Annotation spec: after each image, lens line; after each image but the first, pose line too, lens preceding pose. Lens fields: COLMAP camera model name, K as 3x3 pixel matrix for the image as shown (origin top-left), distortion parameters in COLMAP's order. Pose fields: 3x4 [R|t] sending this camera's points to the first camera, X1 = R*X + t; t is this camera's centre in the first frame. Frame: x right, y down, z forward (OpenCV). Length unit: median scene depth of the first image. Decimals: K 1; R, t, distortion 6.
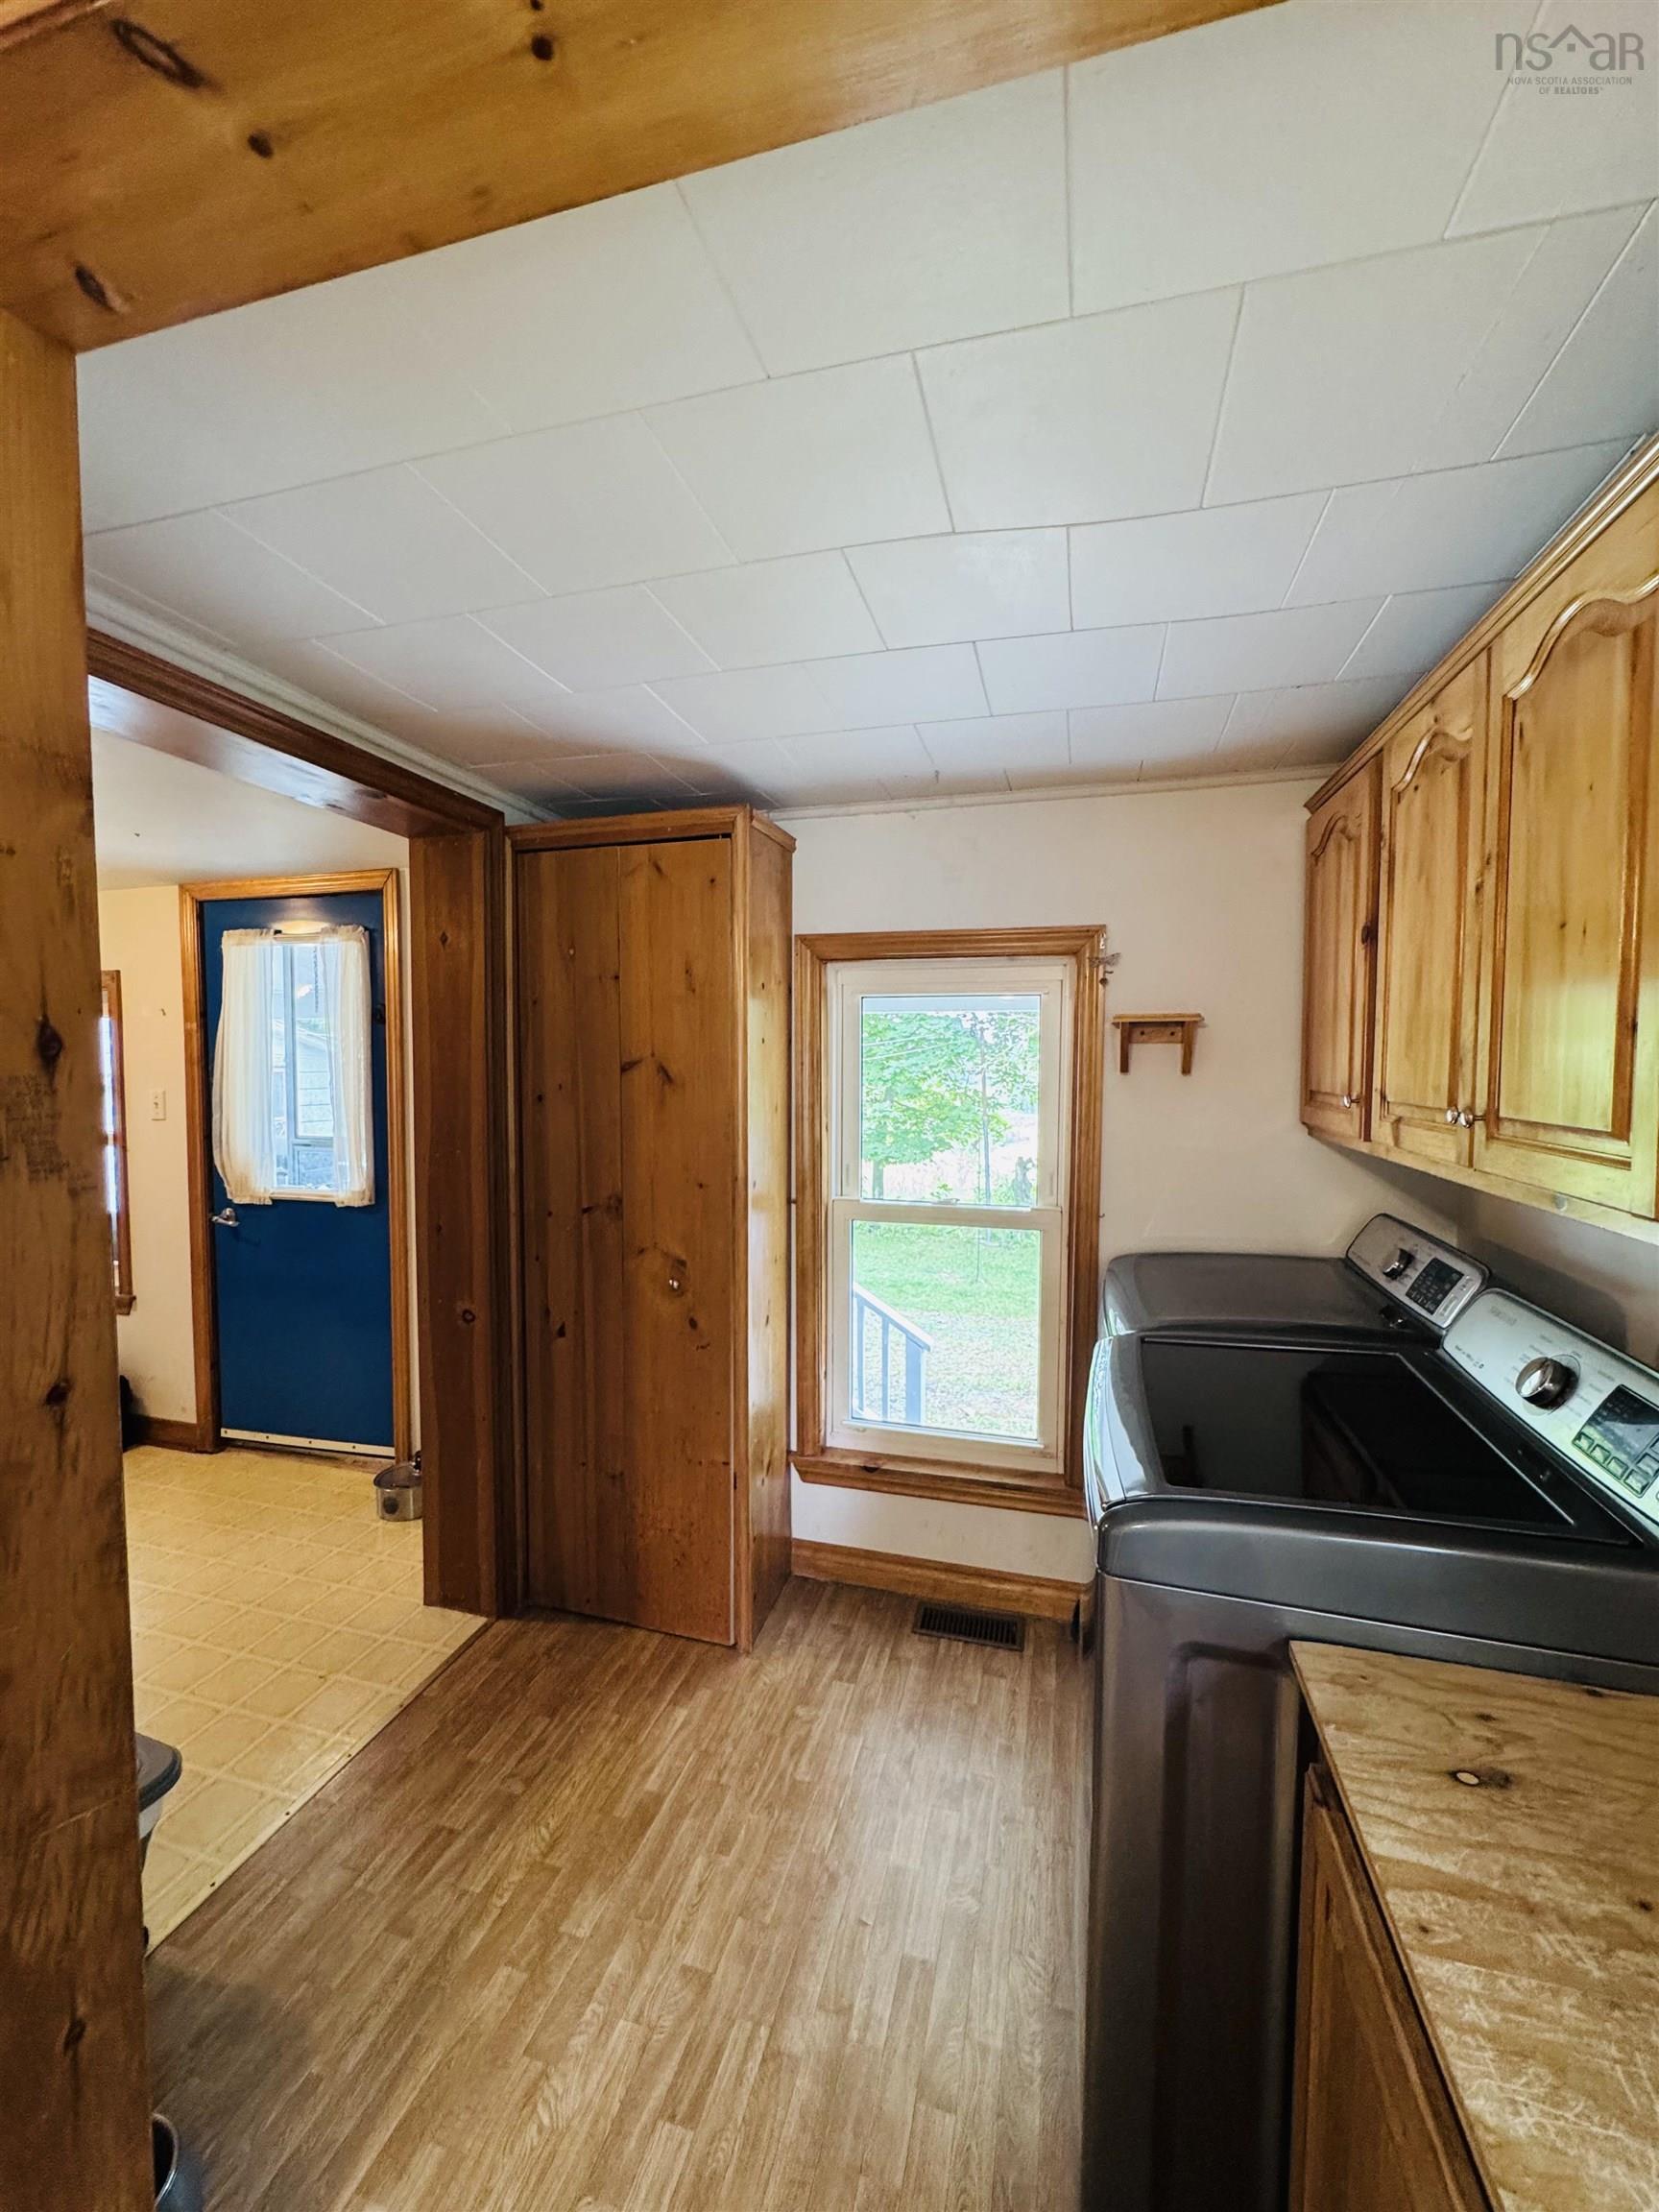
lens RADIAL K [[878.4, 0, 834.2], [0, 878.4, 1107.7], [0, 0, 1]] dist [-0.002691, -0.000224]
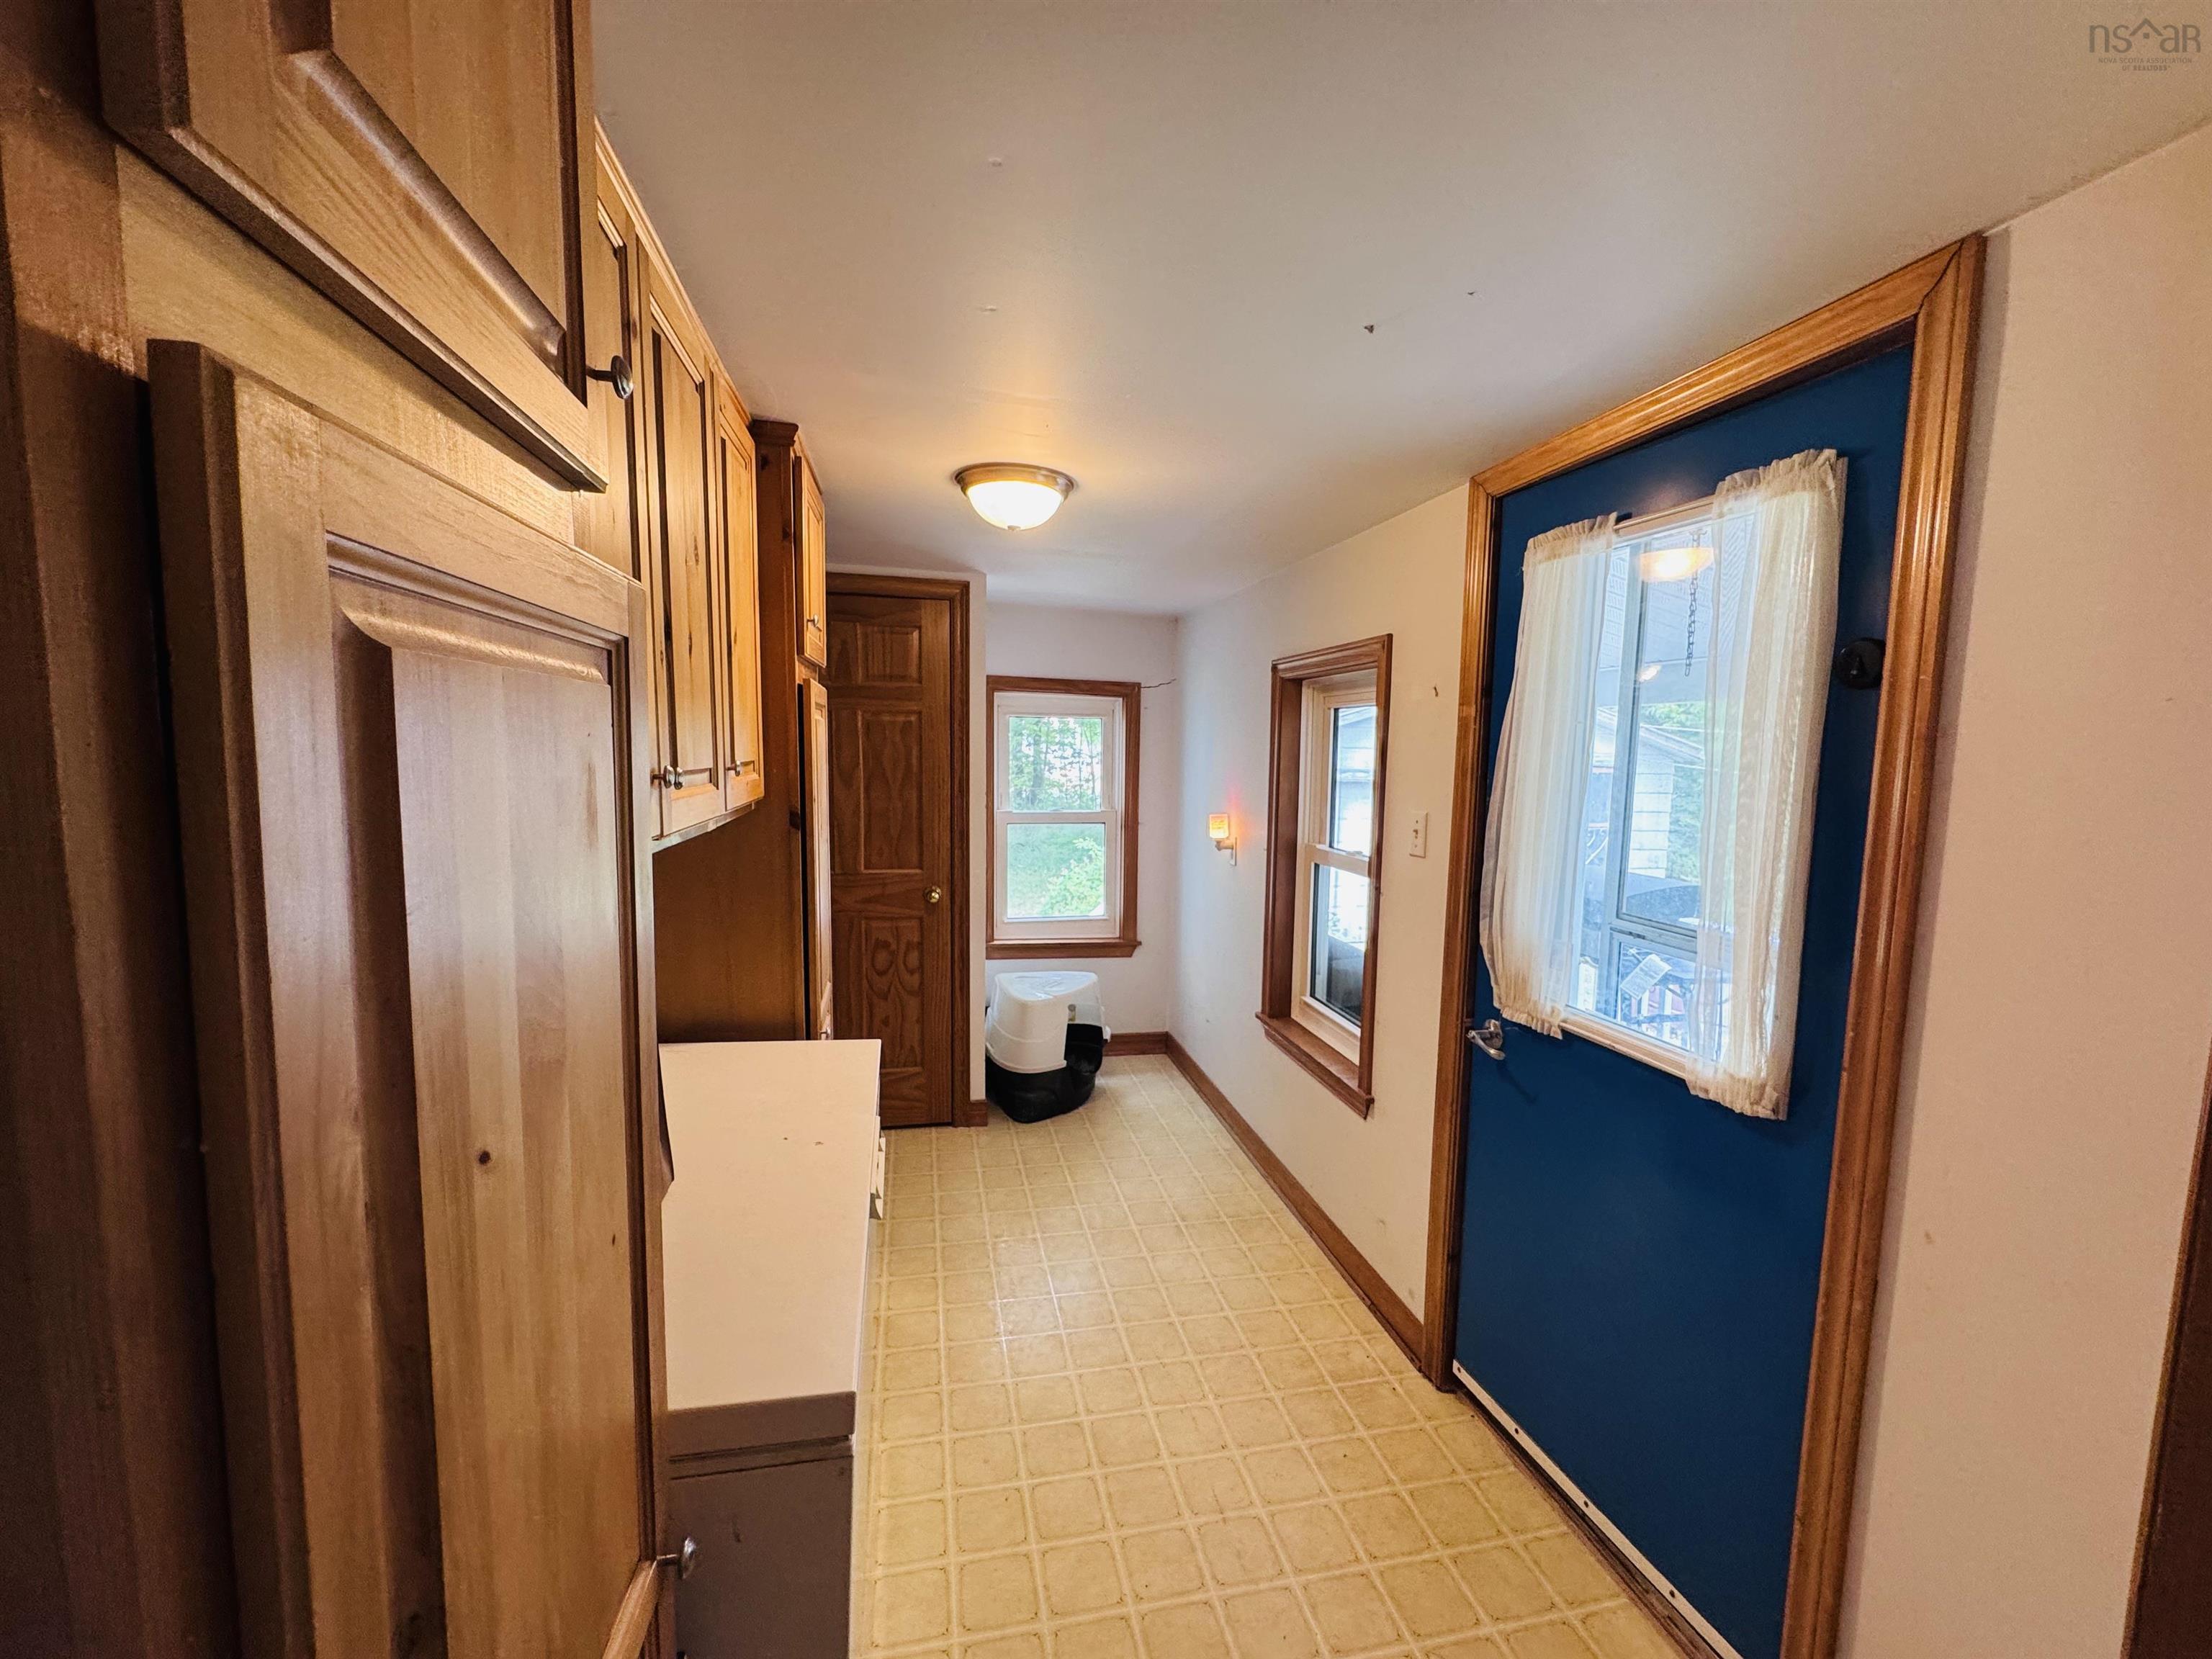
lens RADIAL K [[878.4, 0, 1110.3], [0, 878.4, 830.2], [0, 0, 1]] dist [-0.002691, -0.000224]
pose [[0.474248, 0.087366, -0.876045, -0.309015], [-0.061515, 0.995920, 0.066020, -0.035977], [0.878239, 0.022580, 0.477688, 0.491206]]
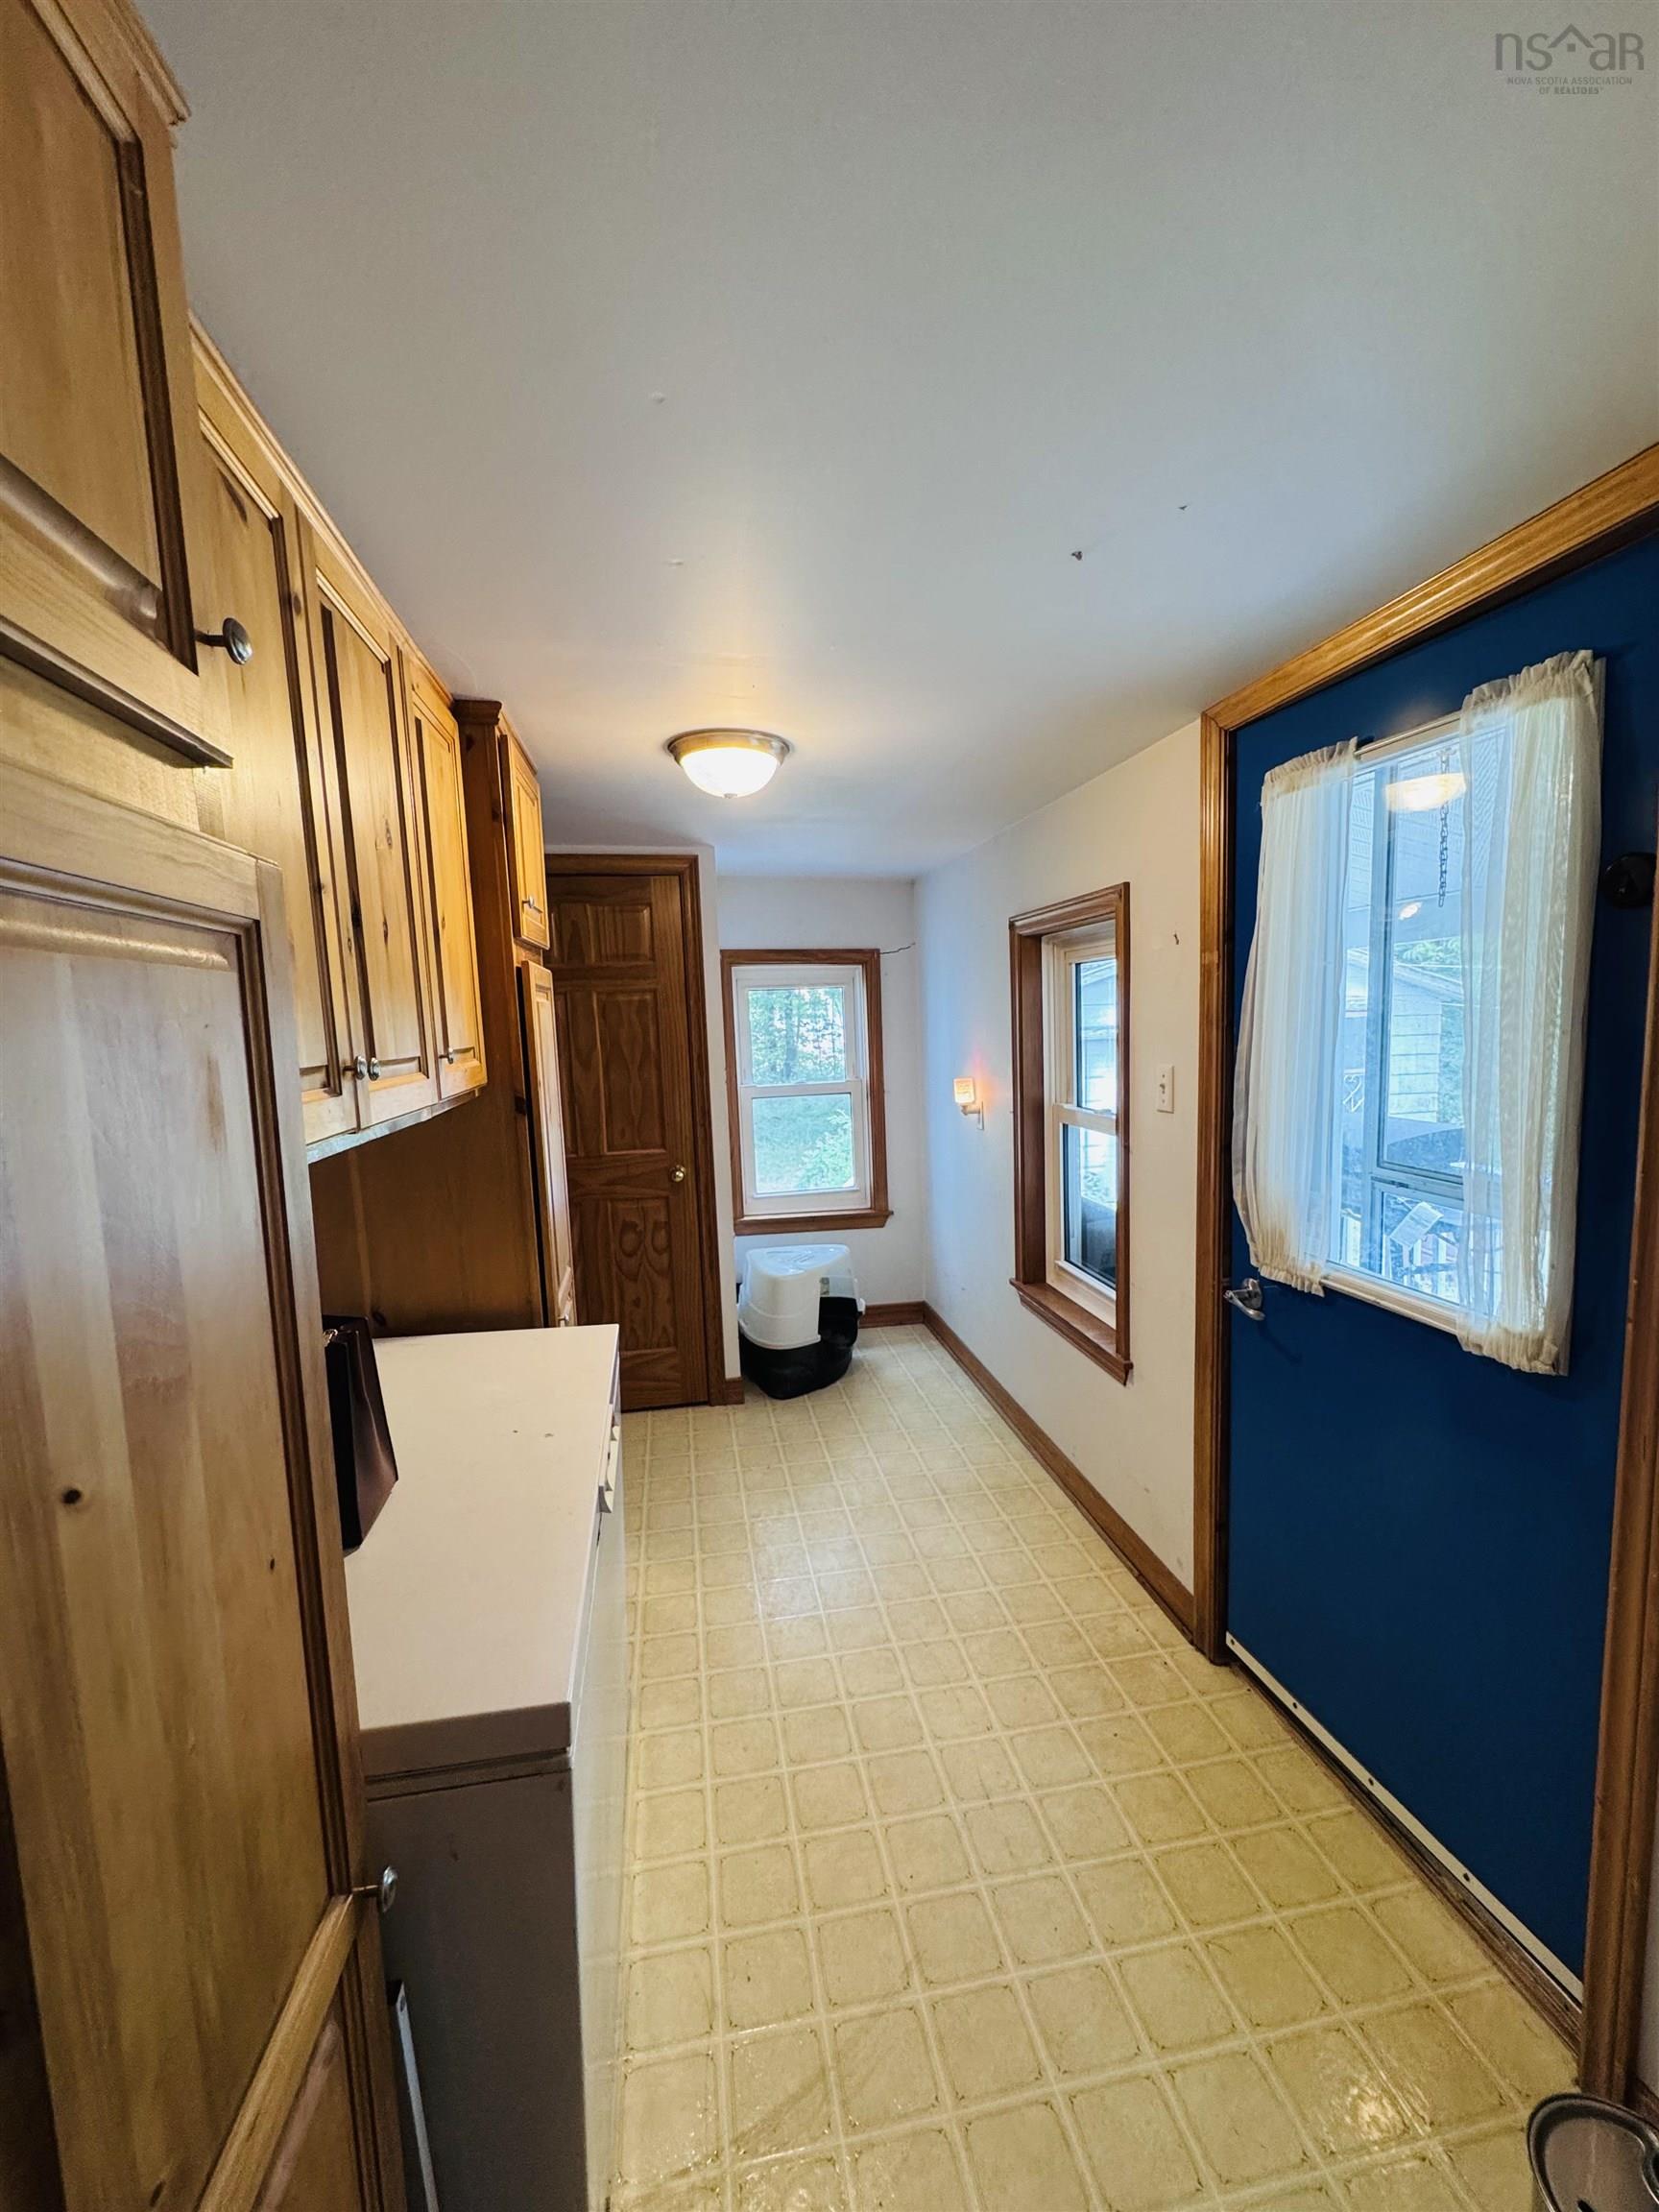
lens RADIAL K [[878.4, 0, 834.2], [0, 878.4, 1107.7], [0, 0, 1]] dist [-0.002691, -0.000224]
pose [[0.444624, 0.072330, -0.892792, -0.315813], [-0.010597, 0.997089, 0.075502, -0.035394], [0.895654, -0.024109, 0.444097, 0.513900]]
